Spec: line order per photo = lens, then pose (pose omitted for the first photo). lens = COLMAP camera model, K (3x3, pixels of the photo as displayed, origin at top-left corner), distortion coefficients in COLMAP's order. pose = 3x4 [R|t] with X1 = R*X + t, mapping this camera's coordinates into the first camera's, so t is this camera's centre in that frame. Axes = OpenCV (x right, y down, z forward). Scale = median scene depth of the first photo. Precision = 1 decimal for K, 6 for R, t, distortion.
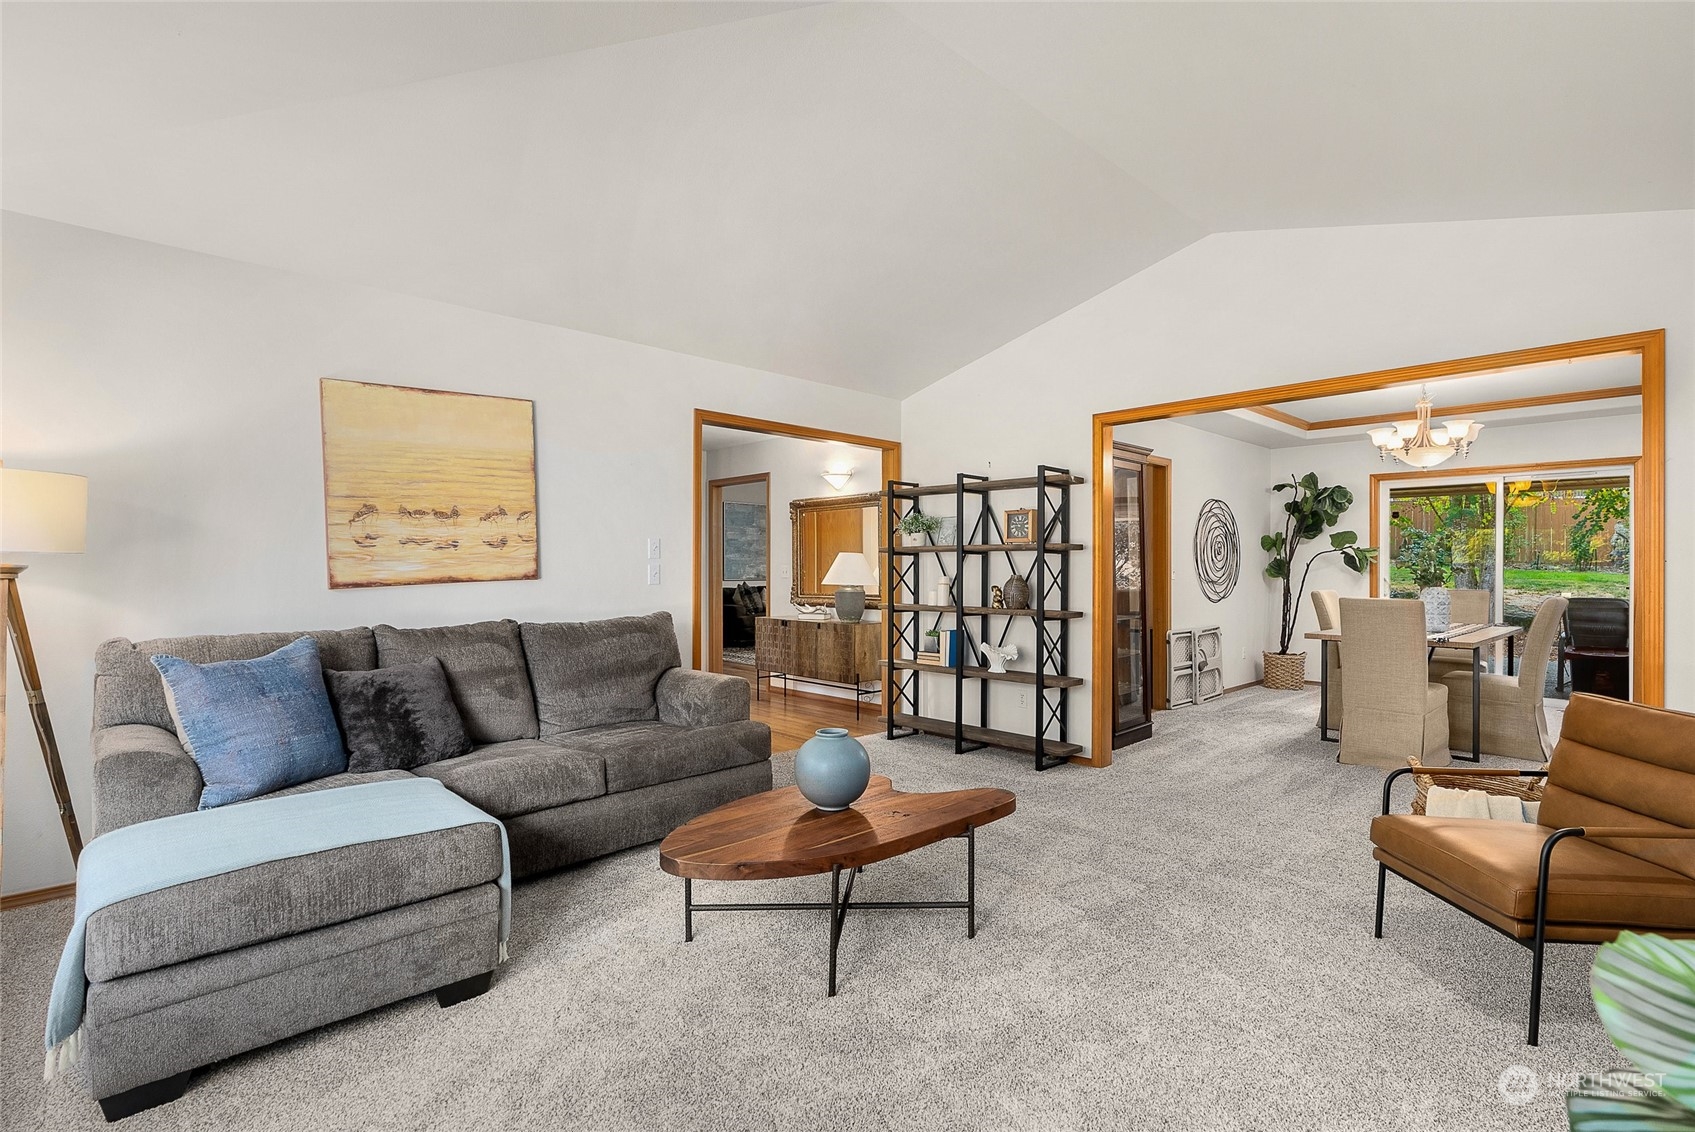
lens RADIAL K [[817.5, 0, 835.8], [0, 817.5, 562.6], [0, 0, 1]] dist [-0.001169, -0.000563]
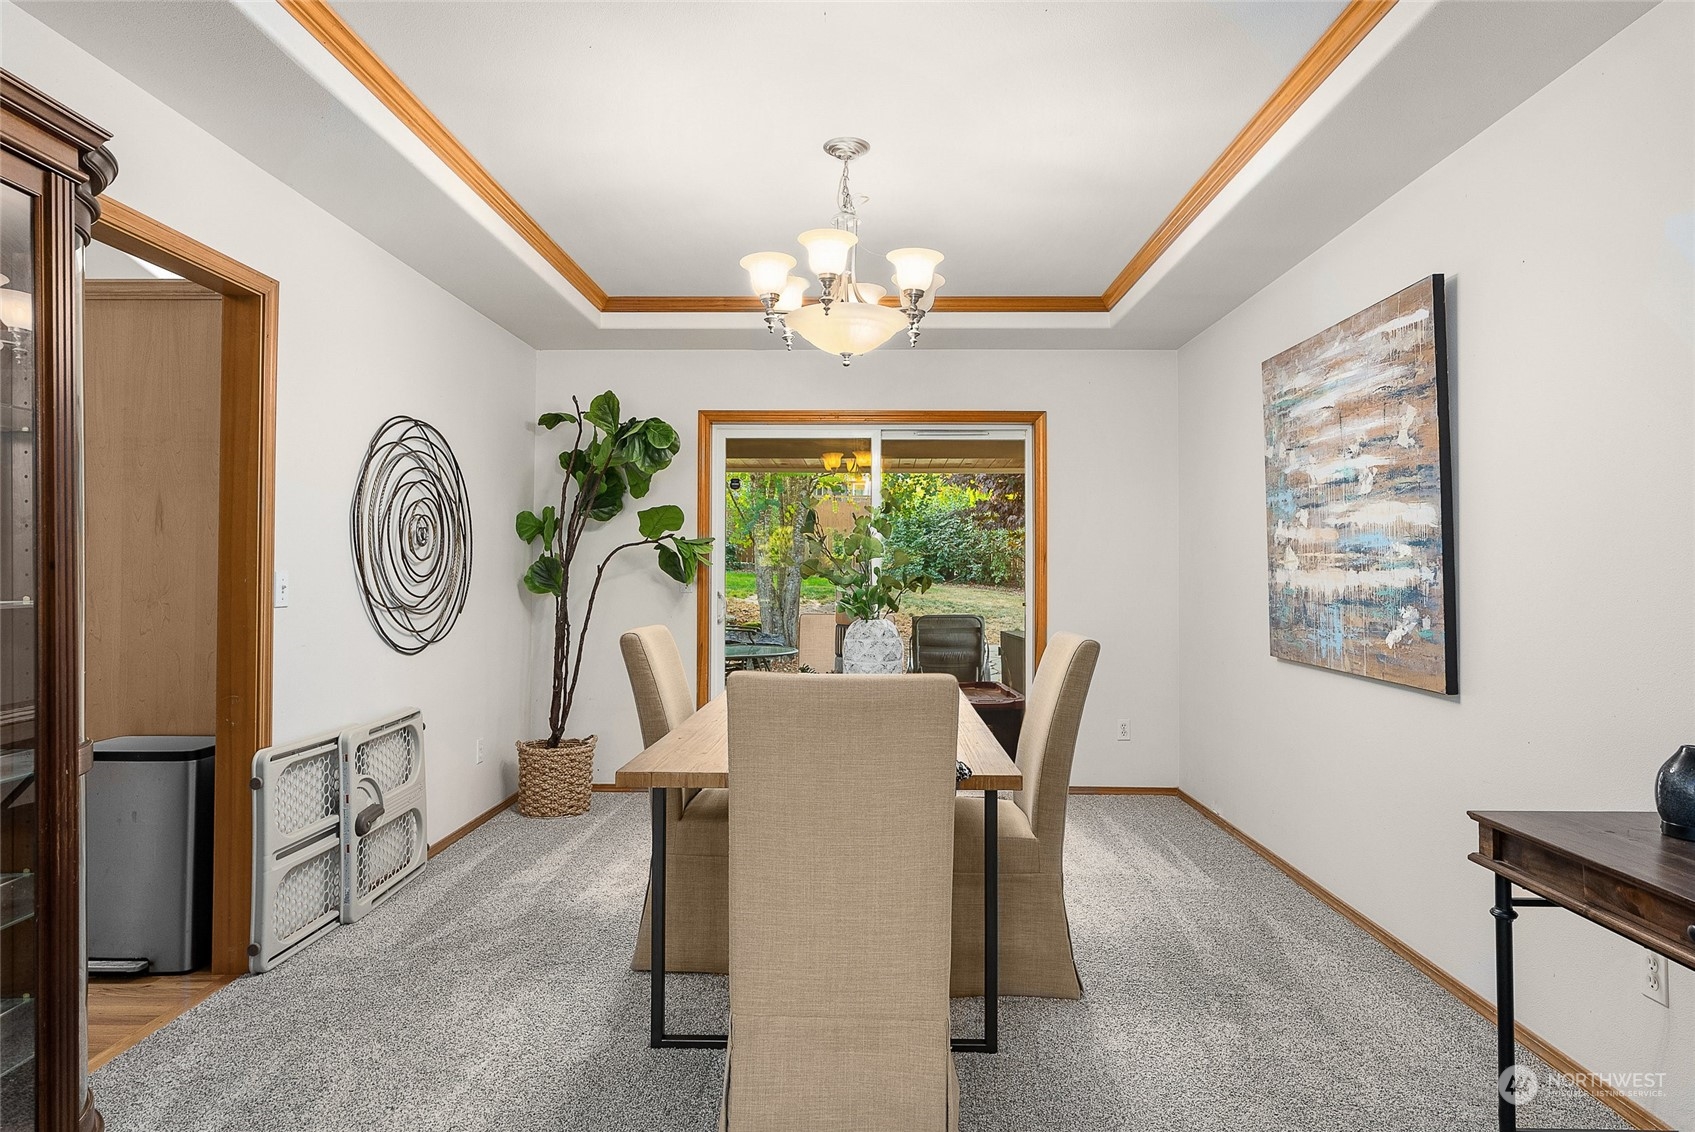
lens RADIAL K [[817.5, 0, 835.8], [0, 817.5, 562.6], [0, 0, 1]] dist [-0.001169, -0.000563]
pose [[0.673128, 0.008998, 0.739471, 0.294918], [-0.004065, 0.999956, -0.008467, 0.002601], [-0.739515, 0.002693, 0.673135, 0.540660]]
